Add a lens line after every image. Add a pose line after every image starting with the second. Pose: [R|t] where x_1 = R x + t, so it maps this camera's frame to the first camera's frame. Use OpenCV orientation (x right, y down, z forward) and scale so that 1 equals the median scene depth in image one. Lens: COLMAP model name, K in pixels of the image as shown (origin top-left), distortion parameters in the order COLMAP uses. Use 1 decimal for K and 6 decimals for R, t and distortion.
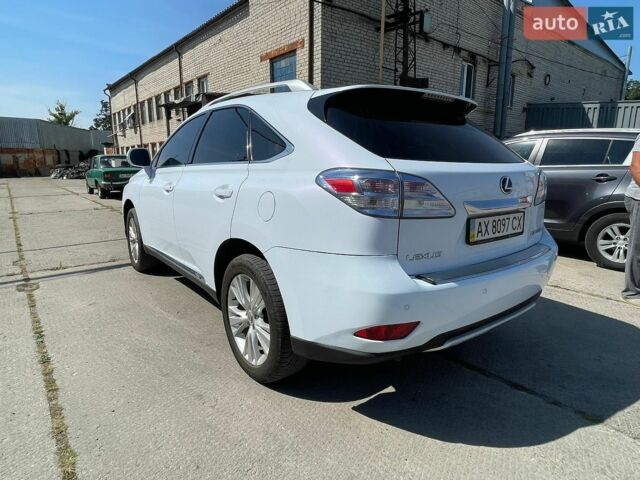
lens RADIAL K [[375.9, 0, 320.0], [0, 375.9, 240.0], [0, 0, 1]] dist [-0.005569, 0.000766]
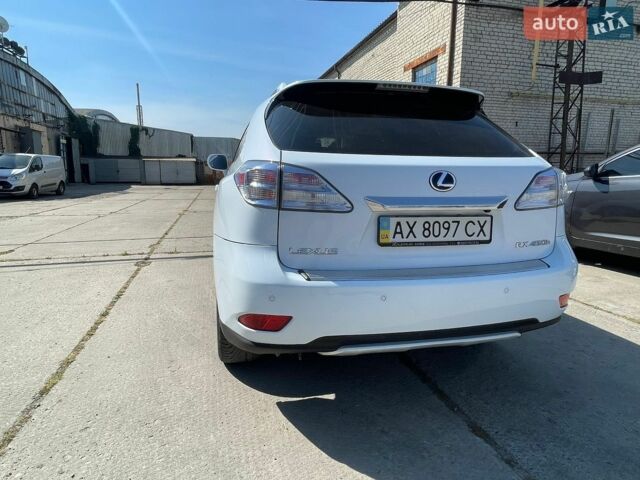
lens RADIAL K [[380.3, 0, 321.3], [0, 380.3, 237.1], [0, 0, 1]] dist [-0.006668, -0.000243]
pose [[0.912629, 0.071043, -0.402568, 0.227859], [-0.087383, 0.995924, -0.022343, 0.008996], [0.399340, 0.055568, 0.915118, 0.039683]]
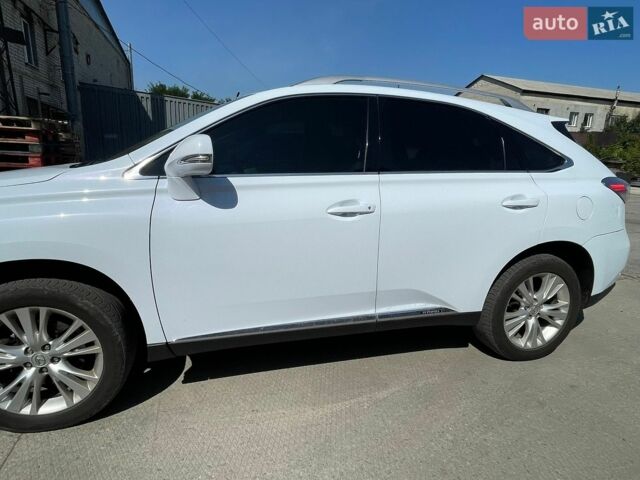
lens RADIAL K [[375.9, 0, 320.0], [0, 375.9, 240.0], [0, 0, 1]] dist [-0.005569, 0.000766]
pose [[0.382989, -0.200354, 0.901763, -0.635910], [0.156332, 0.976173, 0.150490, -0.121516], [-0.910428, 0.083339, 0.405186, 0.505077]]
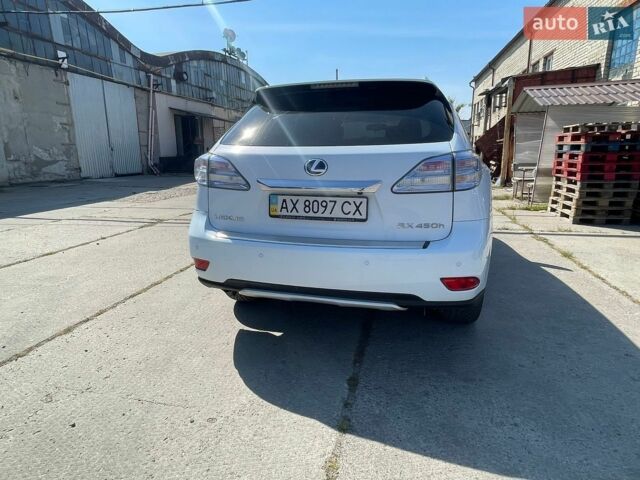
lens RADIAL K [[380.3, 0, 321.3], [0, 380.3, 237.1], [0, 0, 1]] dist [-0.006668, -0.000243]
pose [[0.617447, 0.163207, -0.769495, 0.510979], [-0.148357, 0.984845, 0.089840, -0.019855], [0.772495, 0.058689, 0.632303, 0.134085]]
